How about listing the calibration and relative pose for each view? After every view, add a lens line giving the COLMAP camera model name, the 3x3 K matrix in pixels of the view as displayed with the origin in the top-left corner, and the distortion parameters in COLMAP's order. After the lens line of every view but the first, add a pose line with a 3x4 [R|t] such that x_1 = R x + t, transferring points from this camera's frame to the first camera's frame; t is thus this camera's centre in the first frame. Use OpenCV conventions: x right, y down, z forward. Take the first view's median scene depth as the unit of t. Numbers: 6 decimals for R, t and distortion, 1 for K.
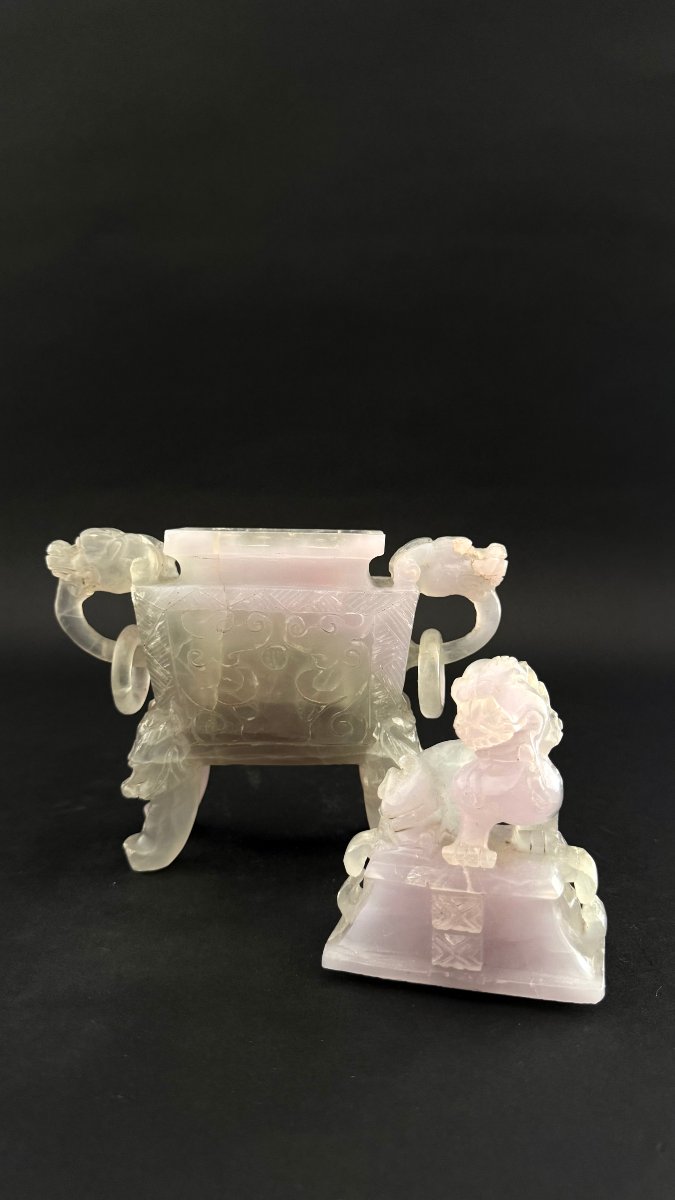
lens RADIAL K [[886.6, 0, 340.4], [0, 886.6, 594.2], [0, 0, 1]] dist [0.161256, -0.472178]
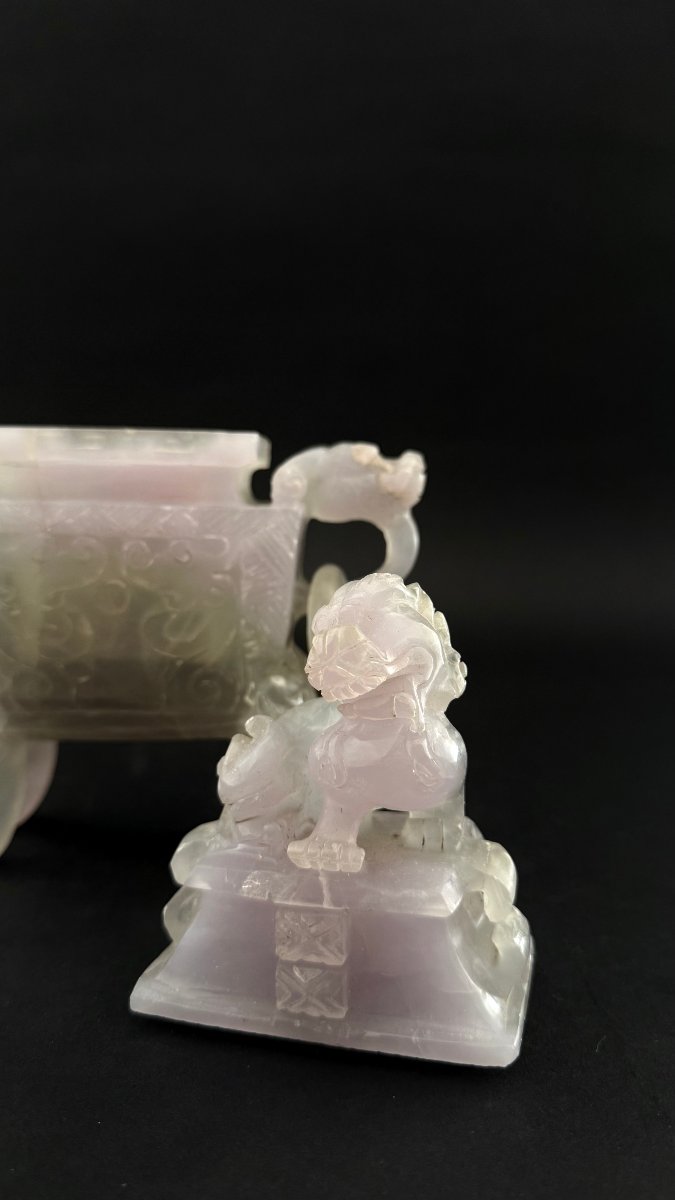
lens RADIAL K [[905.4, 0, 340.9], [0, 905.4, 592.9], [0, 0, 1]] dist [0.154642, -0.513767]
pose [[0.999992, -0.003878, 0.001072, 0.121356], [0.003876, 0.999991, 0.001806, 0.068020], [-0.001079, -0.001802, 0.999998, 0.227736]]
